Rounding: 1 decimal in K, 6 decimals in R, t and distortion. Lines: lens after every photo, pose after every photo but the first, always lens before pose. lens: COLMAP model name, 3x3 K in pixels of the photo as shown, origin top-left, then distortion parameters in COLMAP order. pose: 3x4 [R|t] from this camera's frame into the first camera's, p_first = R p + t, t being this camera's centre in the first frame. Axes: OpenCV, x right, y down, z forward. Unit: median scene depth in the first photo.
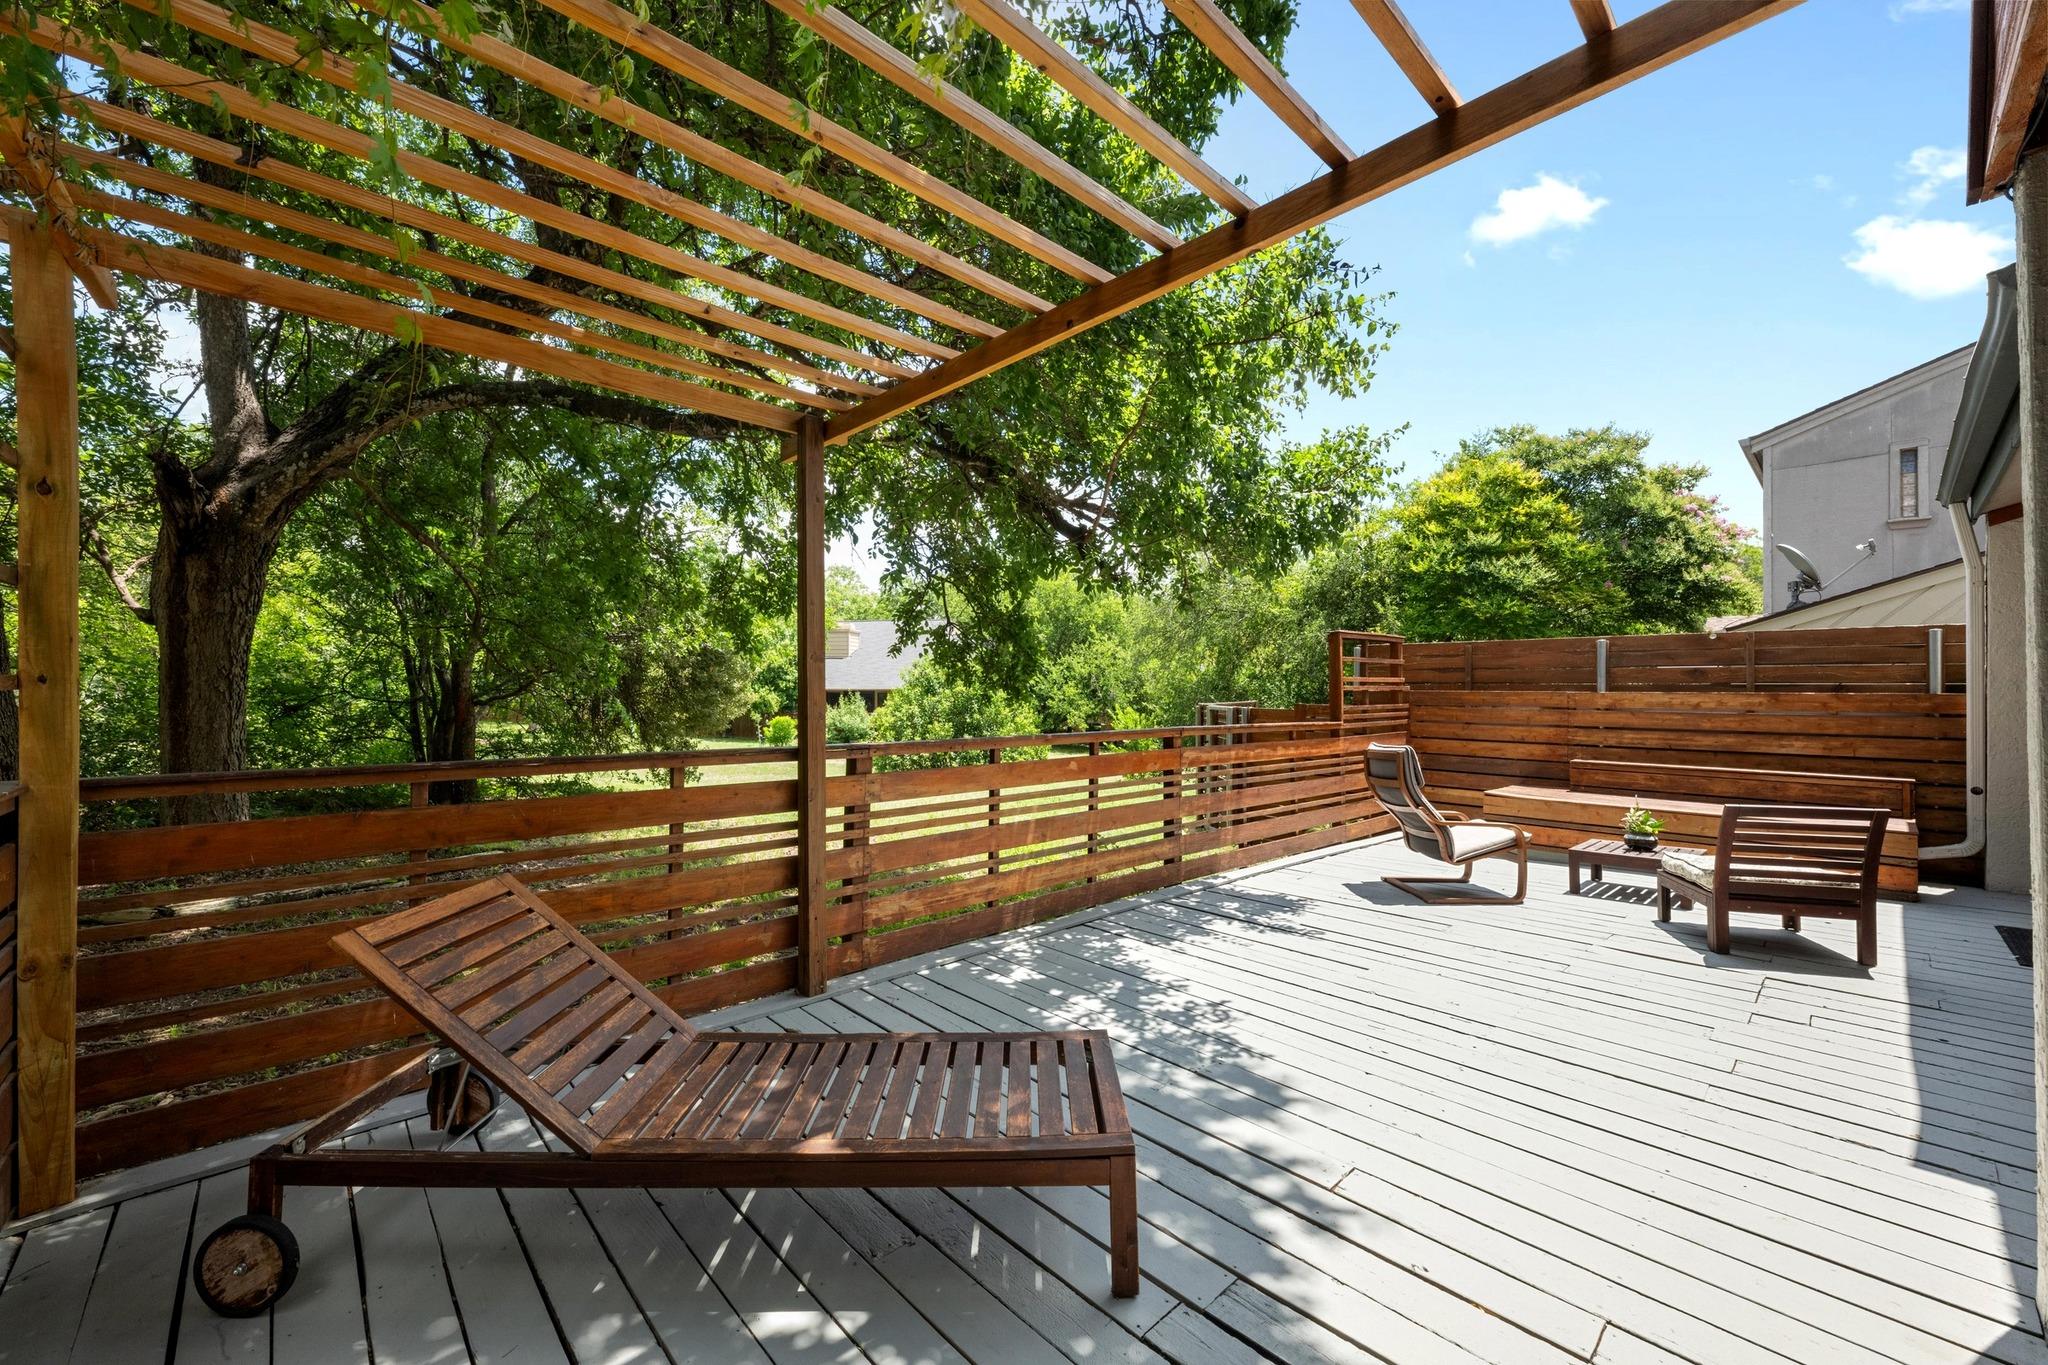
lens RADIAL K [[808.9, 0, 1012.3], [0, 808.9, 684.4], [0, 0, 1]] dist [0.001581, -0.000740]
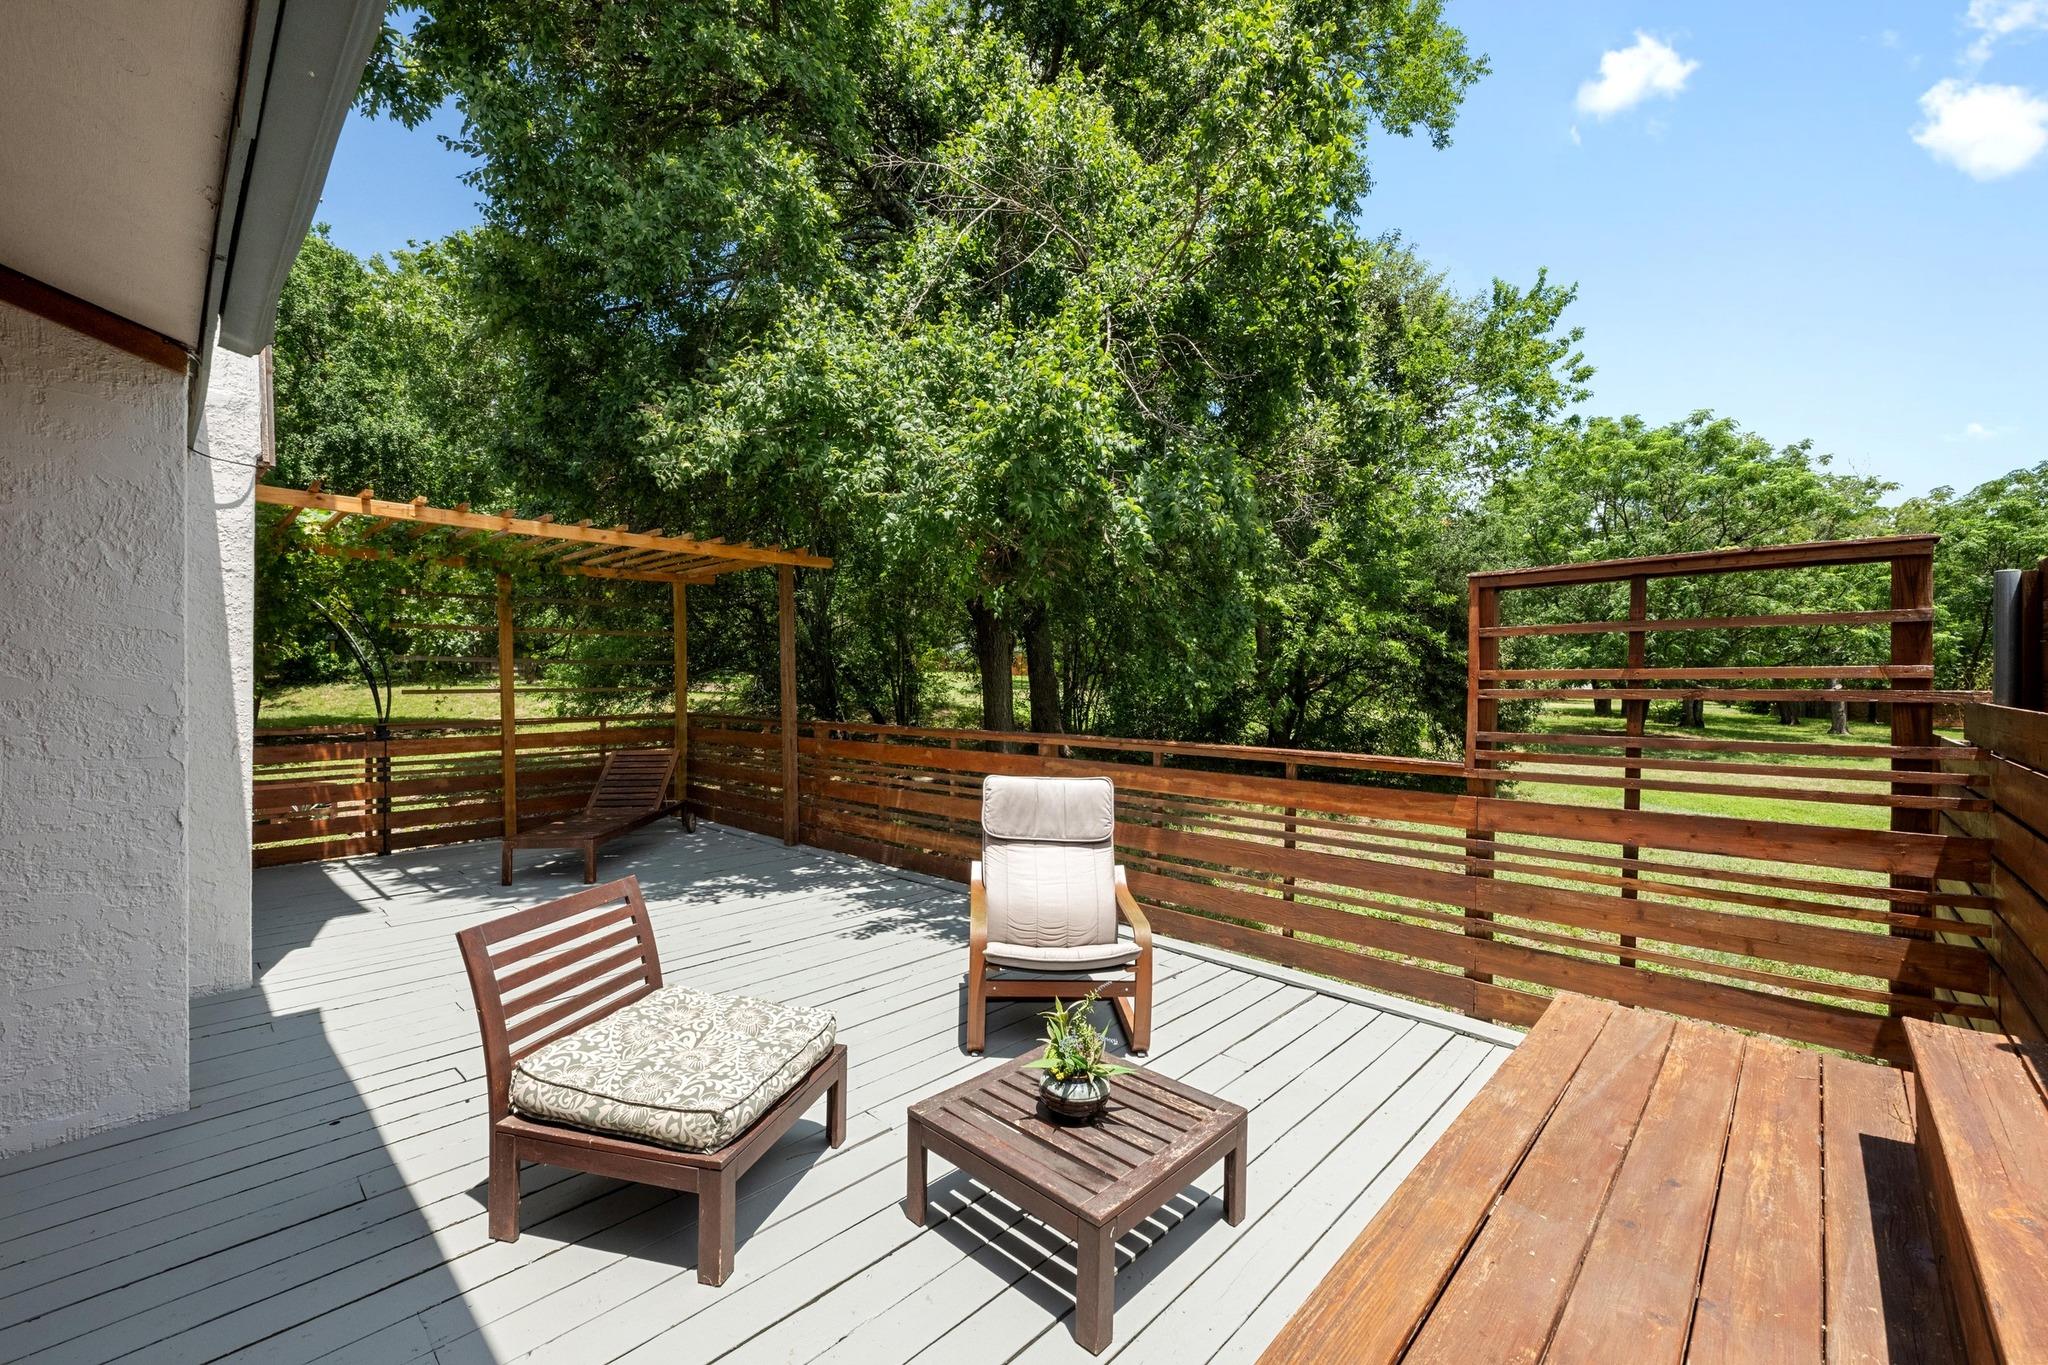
lens RADIAL K [[808.9, 0, 1026.0], [0, 808.9, 686.6], [0, 0, 1]] dist [0.001581, -0.000740]
pose [[0.079932, 0.006690, -0.996778, 1.462266], [0.005830, 0.999957, 0.007179, -0.010877], [0.996783, -0.006385, 0.079889, 1.181362]]
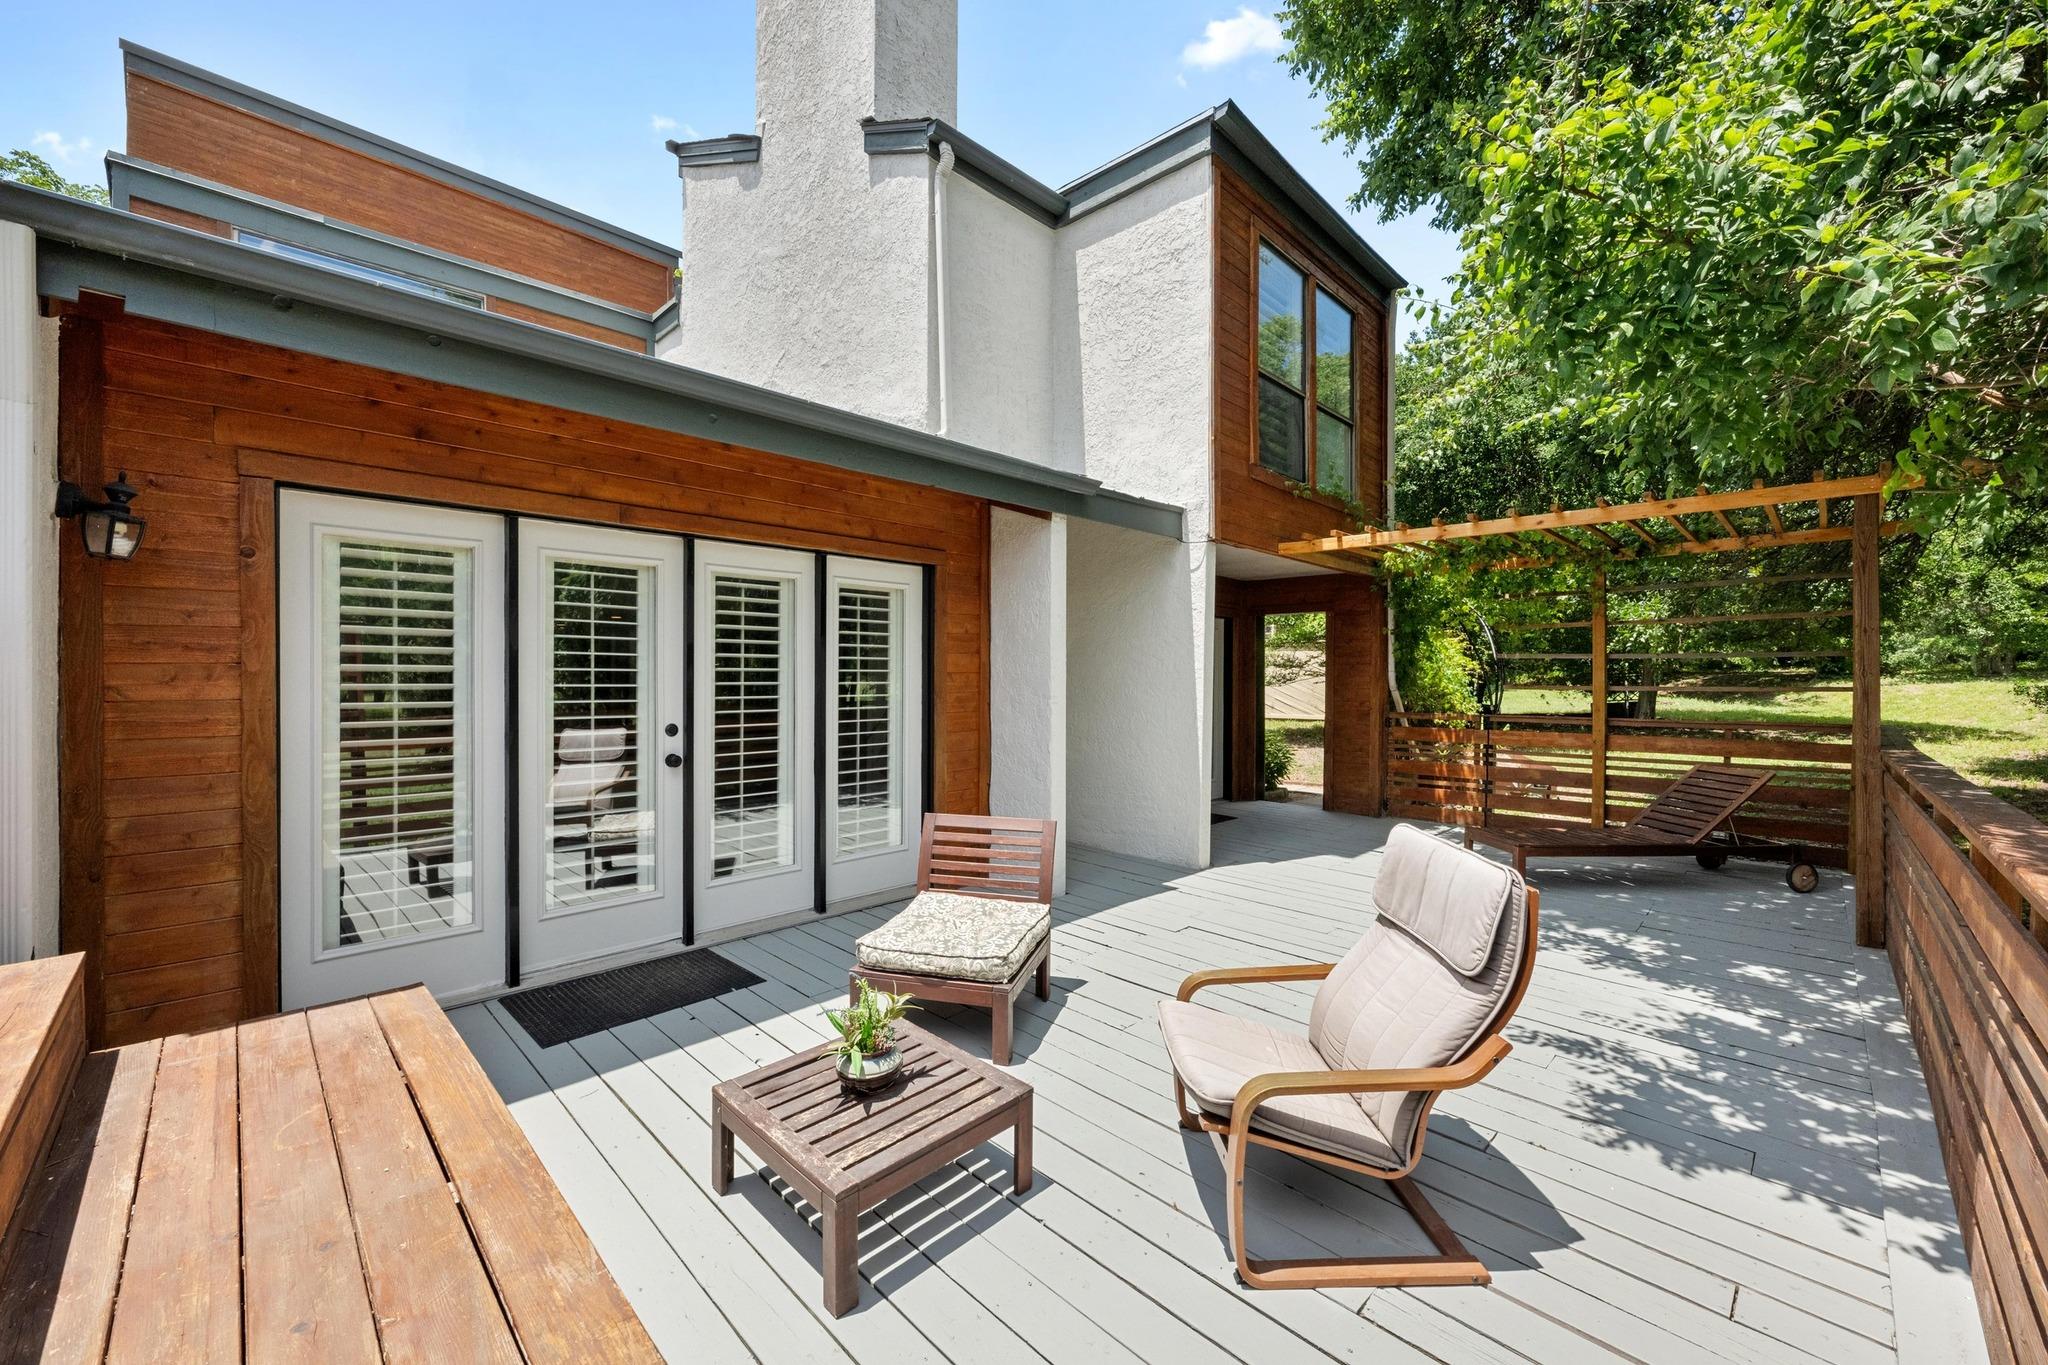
lens RADIAL K [[808.9, 0, 1031.7], [0, 808.9, 678.0], [0, 0, 1]] dist [0.001581, -0.000740]
pose [[-0.998365, -0.002810, -0.057096, 0.897560], [-0.002863, 0.999996, 0.000845, -0.014949], [0.057093, 0.001007, -0.998368, 1.783591]]
